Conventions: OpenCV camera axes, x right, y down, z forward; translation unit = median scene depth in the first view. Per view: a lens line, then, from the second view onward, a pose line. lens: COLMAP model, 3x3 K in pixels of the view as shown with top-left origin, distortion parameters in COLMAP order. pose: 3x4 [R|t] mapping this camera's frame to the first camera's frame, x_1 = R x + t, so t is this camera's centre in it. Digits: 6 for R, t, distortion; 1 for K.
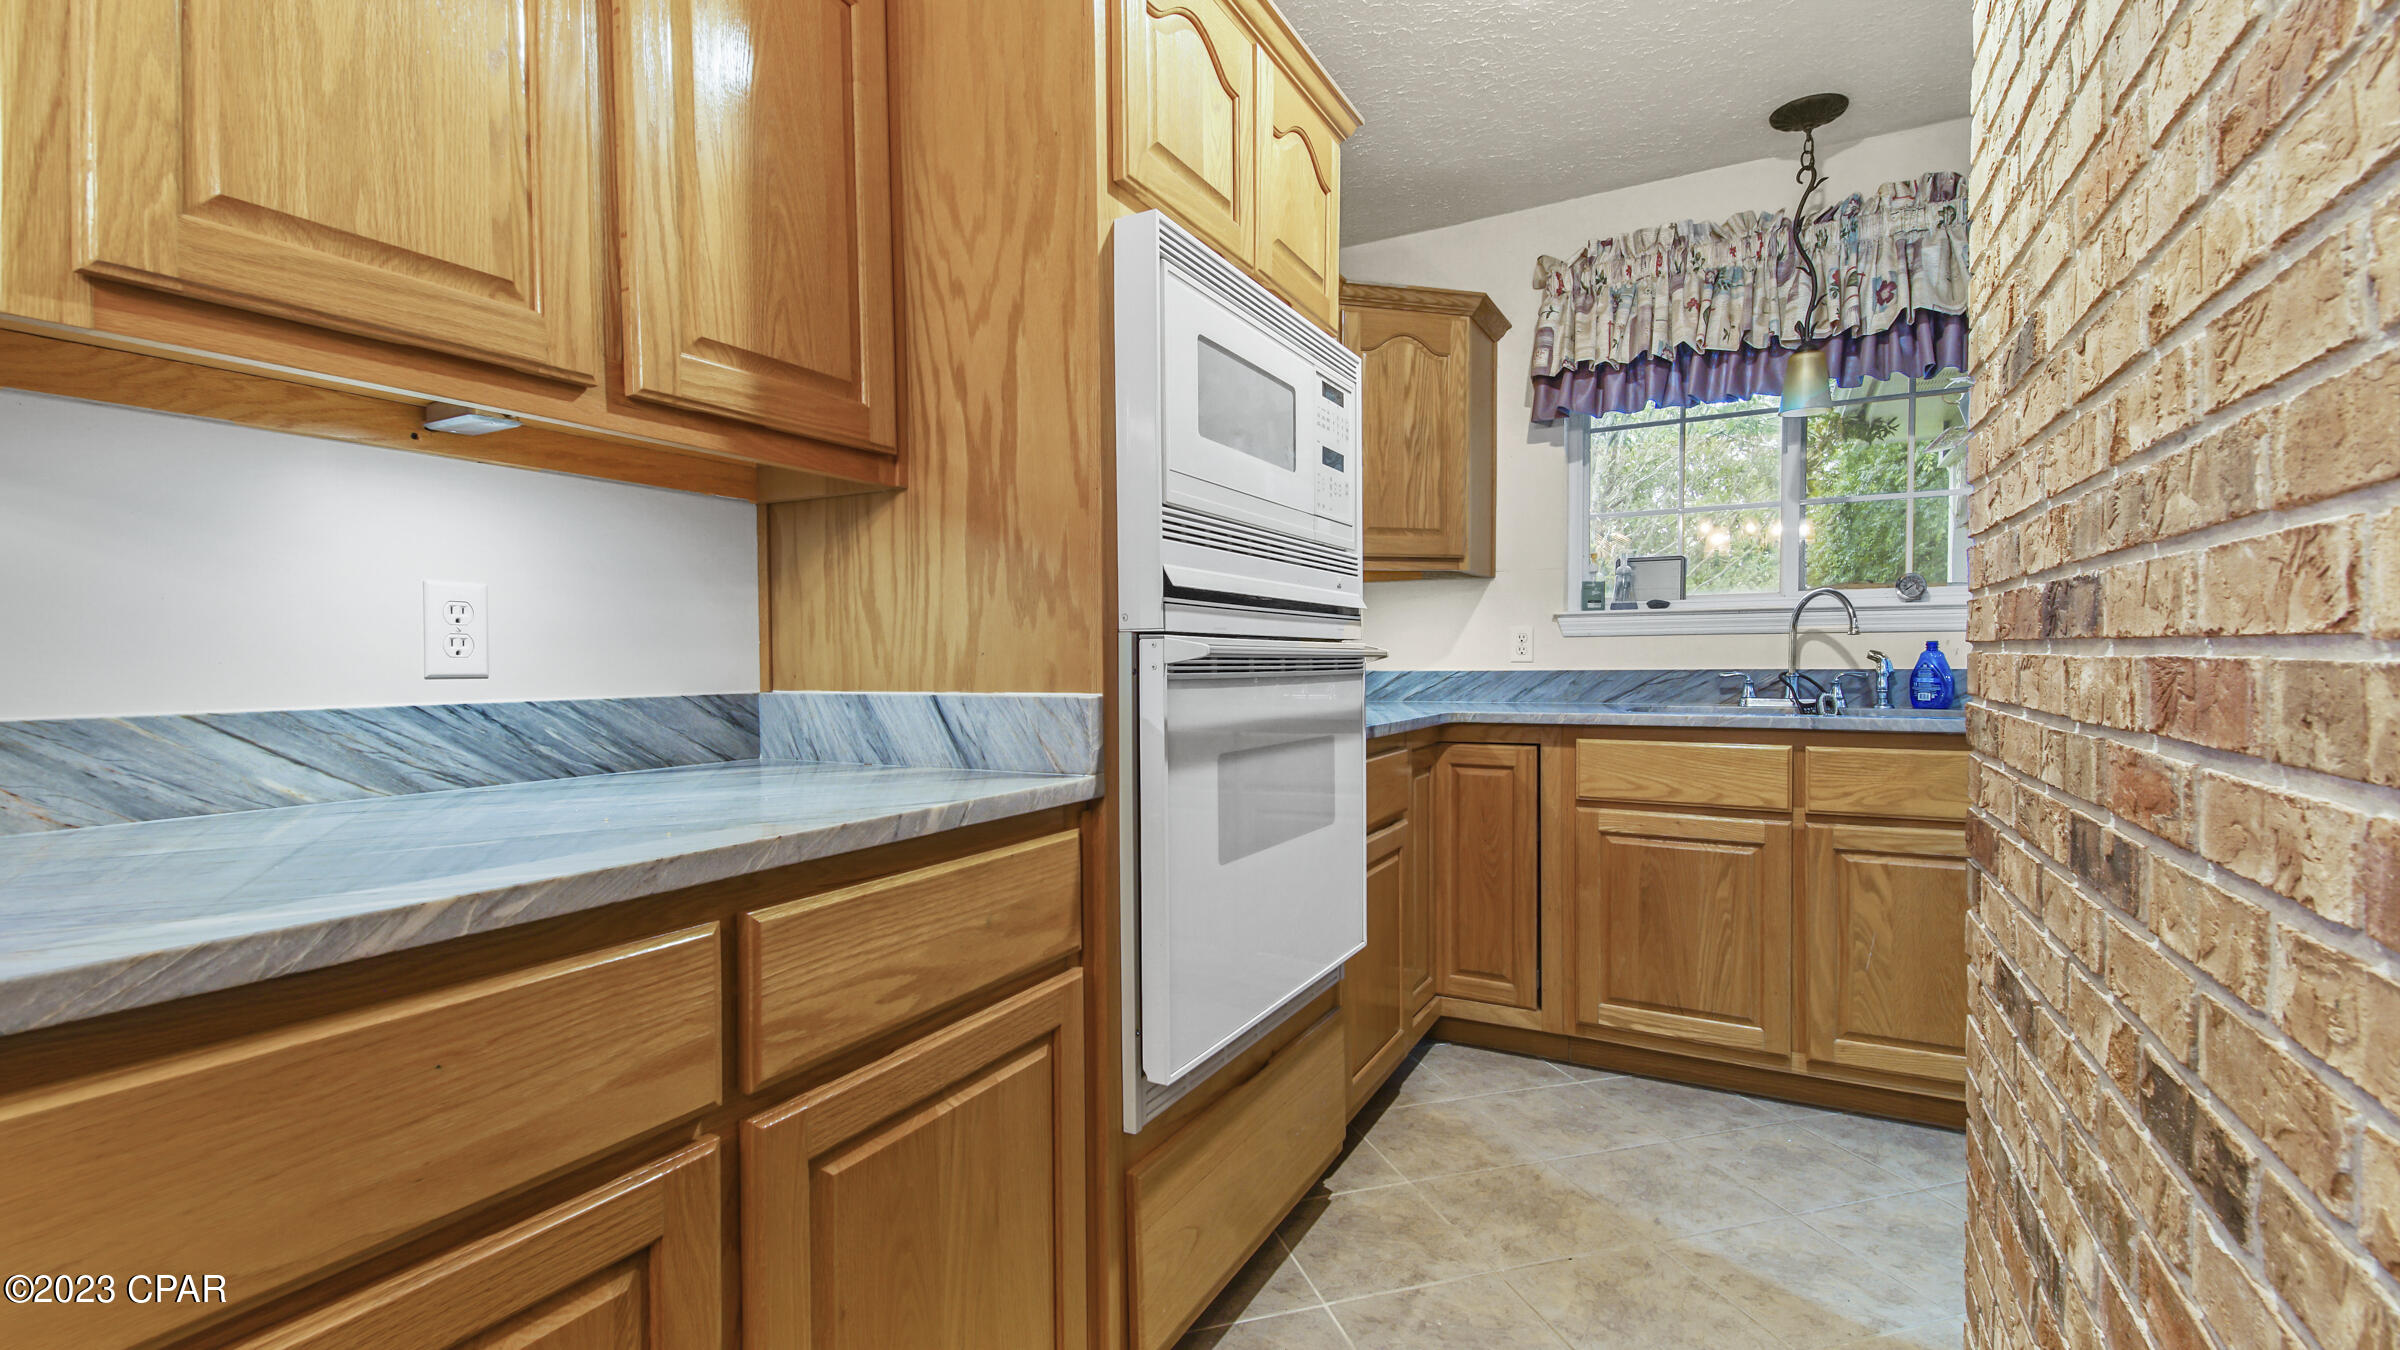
lens RADIAL K [[1044.4, 0, 1180.8], [0, 1044.4, 678.9], [0, 0, 1]] dist [-0.001139, -0.002112]
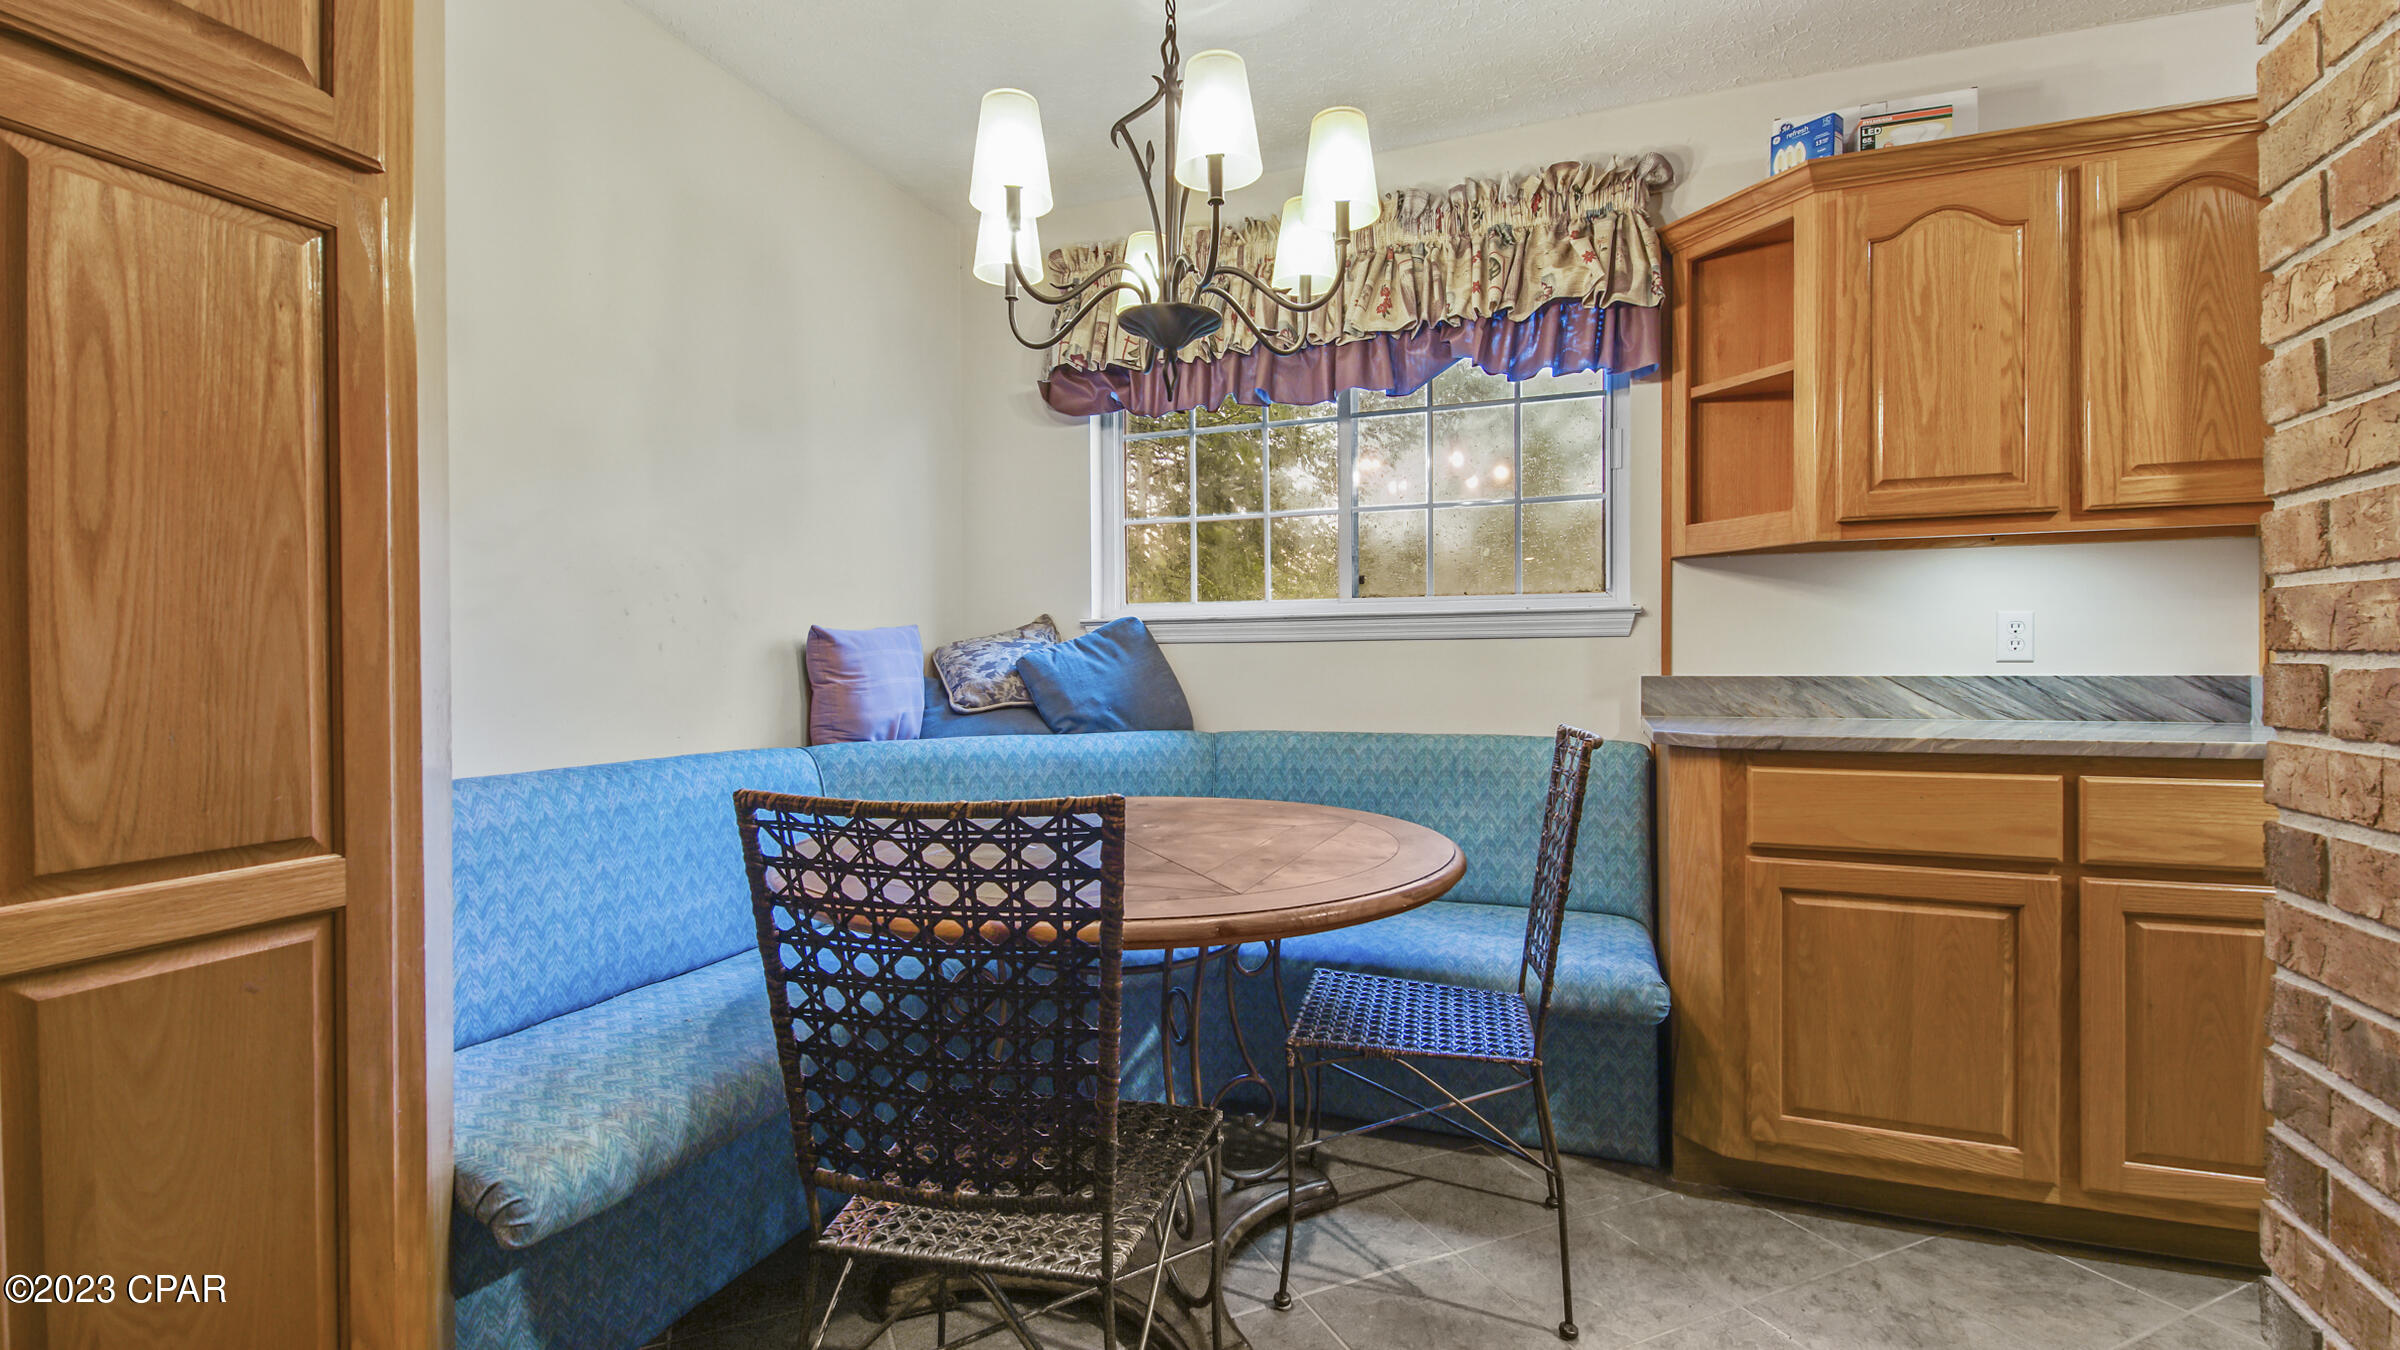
lens RADIAL K [[1044.4, 0, 1186.4], [0, 1044.4, 660.4], [0, 0, 1]] dist [-0.001139, -0.002112]
pose [[0.125942, 0.011215, -0.991974, 1.189455], [-0.011251, 0.999888, 0.009876, -0.006929], [0.991974, 0.009917, 0.126054, -0.870484]]
